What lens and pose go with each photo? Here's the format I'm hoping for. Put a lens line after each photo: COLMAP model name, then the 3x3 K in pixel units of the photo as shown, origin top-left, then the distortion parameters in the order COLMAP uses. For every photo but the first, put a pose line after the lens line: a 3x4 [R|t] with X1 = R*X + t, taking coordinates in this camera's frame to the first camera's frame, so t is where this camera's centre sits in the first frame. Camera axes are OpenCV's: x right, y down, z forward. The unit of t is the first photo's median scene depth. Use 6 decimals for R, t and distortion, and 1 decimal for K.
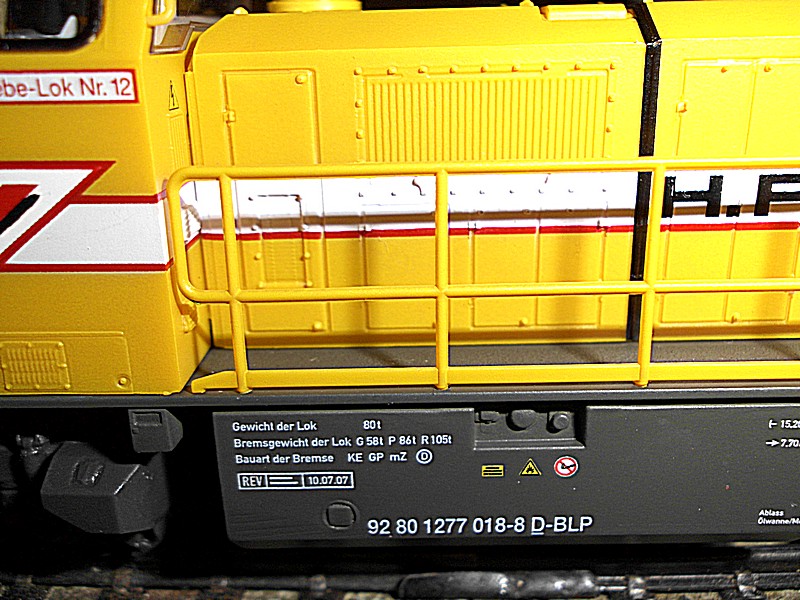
lens RADIAL K [[743.9, 0, 401.5], [0, 743.9, 301.6], [0, 0, 1]] dist [0.003022, 0.000000]
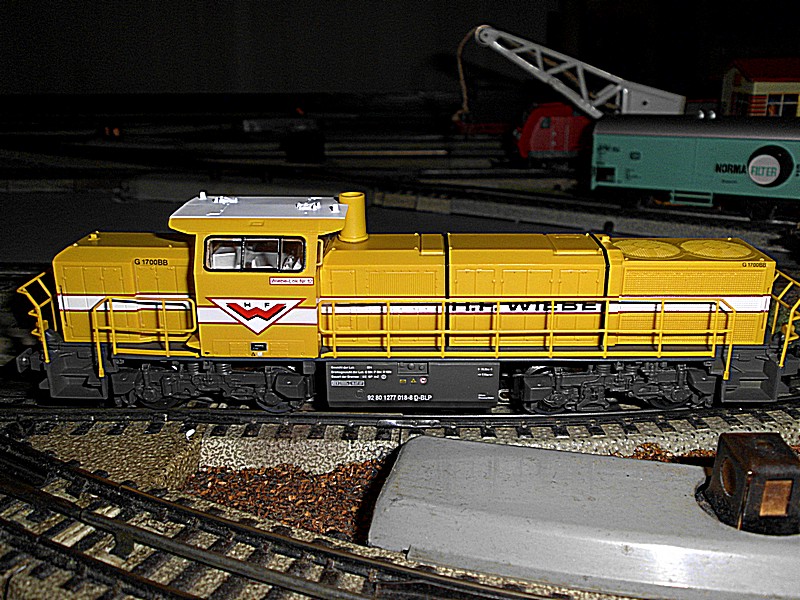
lens RADIAL K [[743.9, 0, 400.9], [0, 743.9, 293.6], [0, 0, 1]] dist [0.003022, 0.000000]
pose [[0.999791, 0.019232, 0.006931, 0.080578], [-0.019217, 0.999813, -0.002147, -0.189211], [-0.006971, 0.002013, 0.999974, -2.613985]]
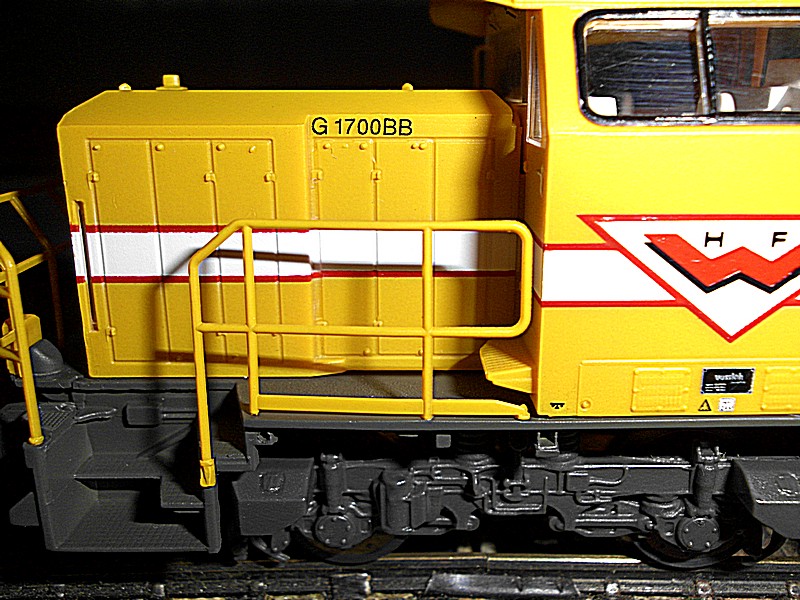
lens RADIAL K [[743.9, 0, 410.5], [0, 743.9, 303.3], [0, 0, 1]] dist [0.003022, 0.000000]
pose [[0.999644, 0.003925, 0.026387, -1.067606], [-0.002721, 0.998960, -0.045520, 0.008055], [-0.026538, 0.045432, 0.998615, -0.141063]]
